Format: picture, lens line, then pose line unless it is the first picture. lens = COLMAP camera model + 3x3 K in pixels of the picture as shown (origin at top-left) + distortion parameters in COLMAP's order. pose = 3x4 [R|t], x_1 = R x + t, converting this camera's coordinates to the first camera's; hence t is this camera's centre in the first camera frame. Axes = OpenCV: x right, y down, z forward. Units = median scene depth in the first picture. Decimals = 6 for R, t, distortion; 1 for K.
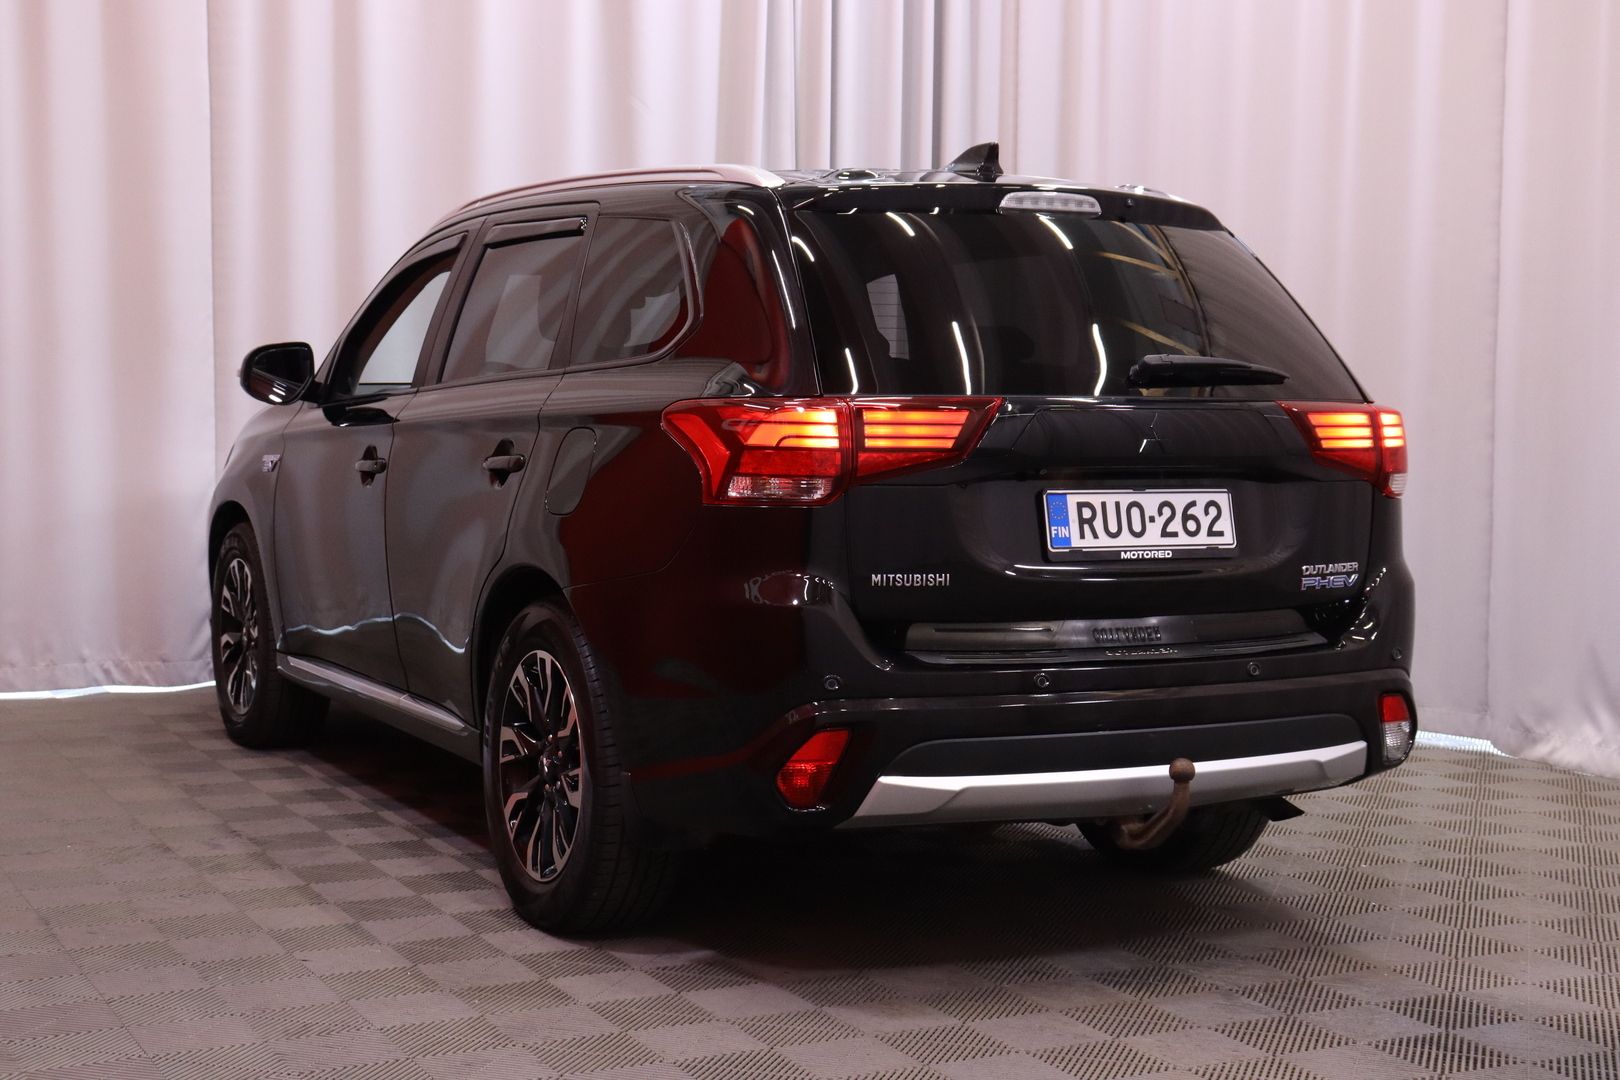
lens RADIAL K [[2485.9, 0, 812.0], [0, 2485.9, 541.1], [0, 0, 1]] dist [-0.074745, 0.000000]
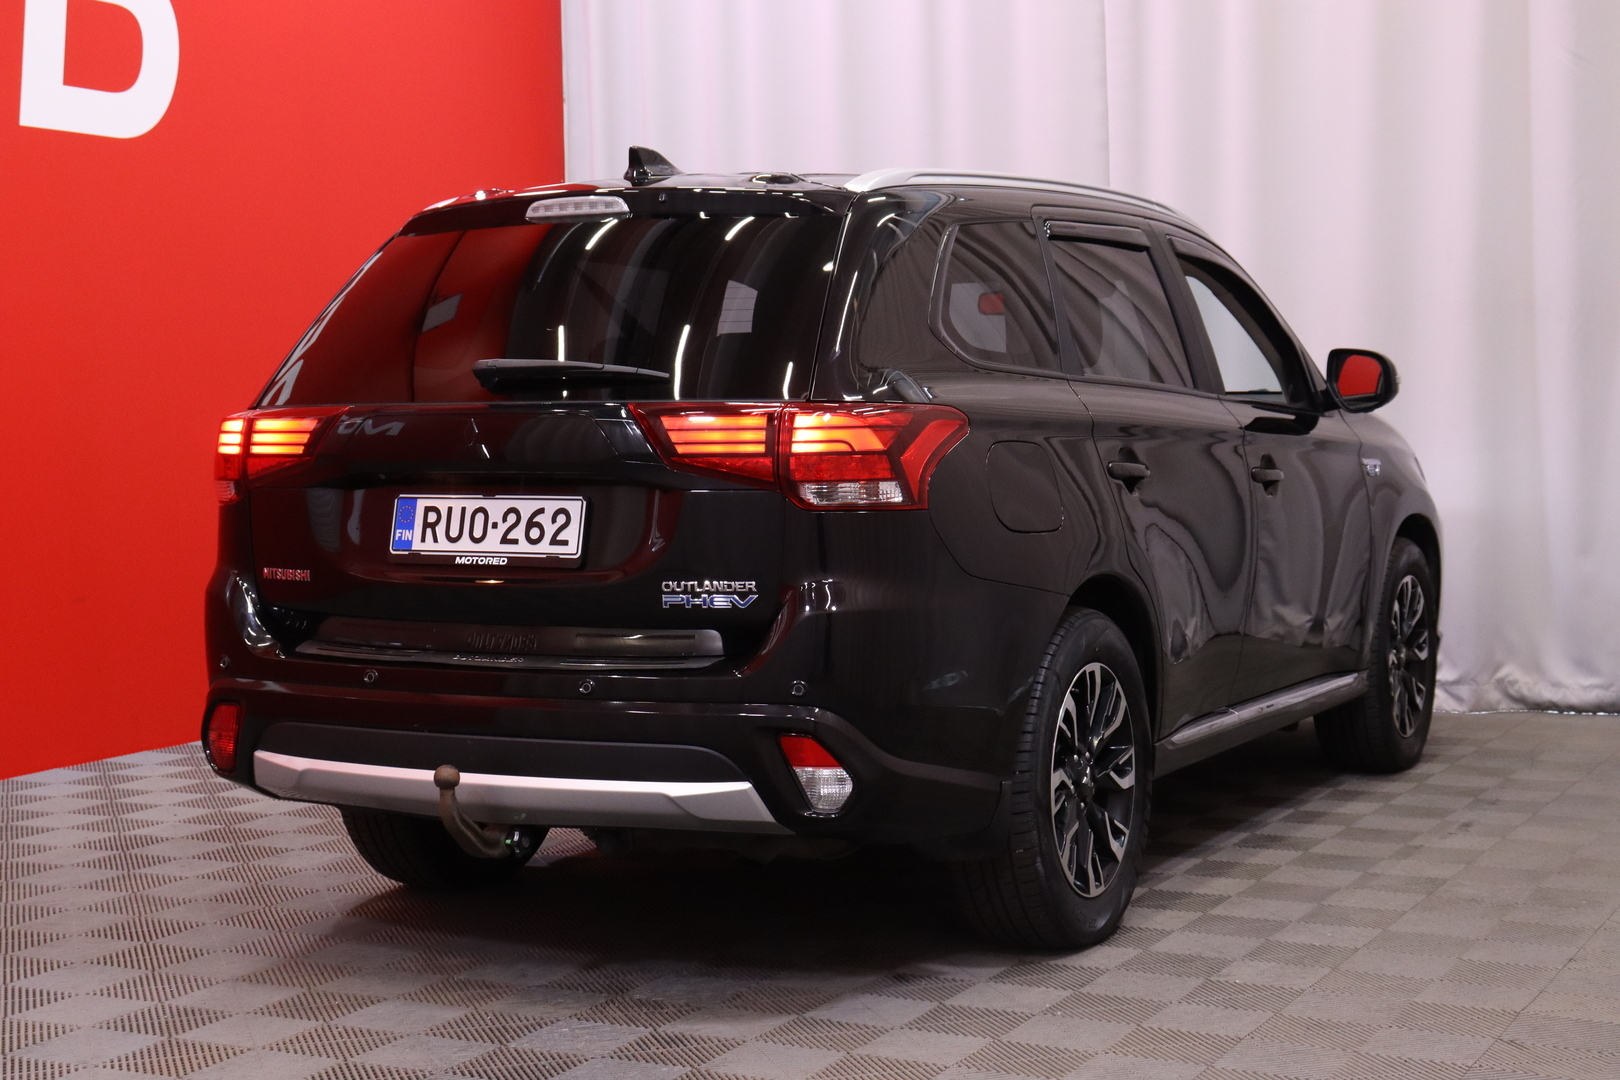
lens RADIAL K [[2523.7, 0, 804.9], [0, 2523.7, 548.2], [0, 0, 1]] dist [0.076399, 0.000000]
pose [[0.572390, 0.028461, -0.819488, 1.037361], [-0.032967, 0.999388, 0.011682, -0.015670], [0.819319, 0.020329, 0.572978, 0.524238]]
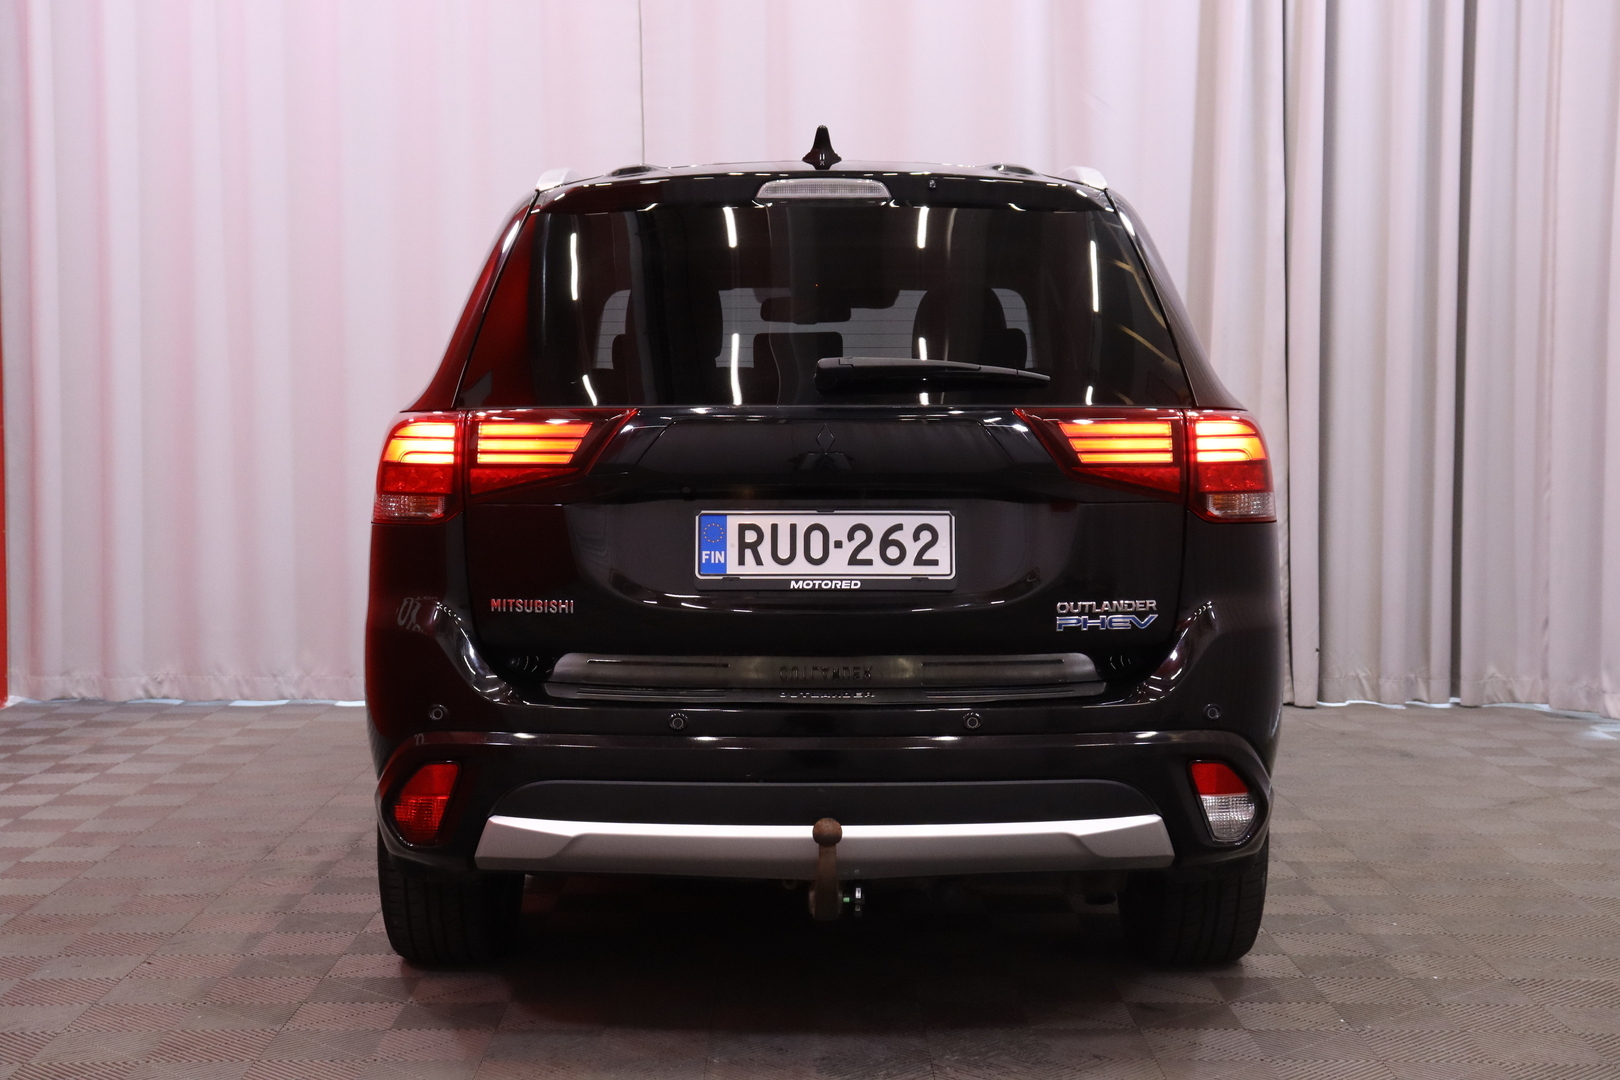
lens RADIAL K [[2505.2, 0, 811.5], [0, 2505.2, 536.9], [0, 0, 1]] dist [-0.069858, 0.000000]
pose [[0.888777, 0.010593, -0.458218, 0.535144], [-0.017051, 0.999805, -0.009959, -0.002506], [0.458023, 0.016664, 0.888784, 0.209150]]
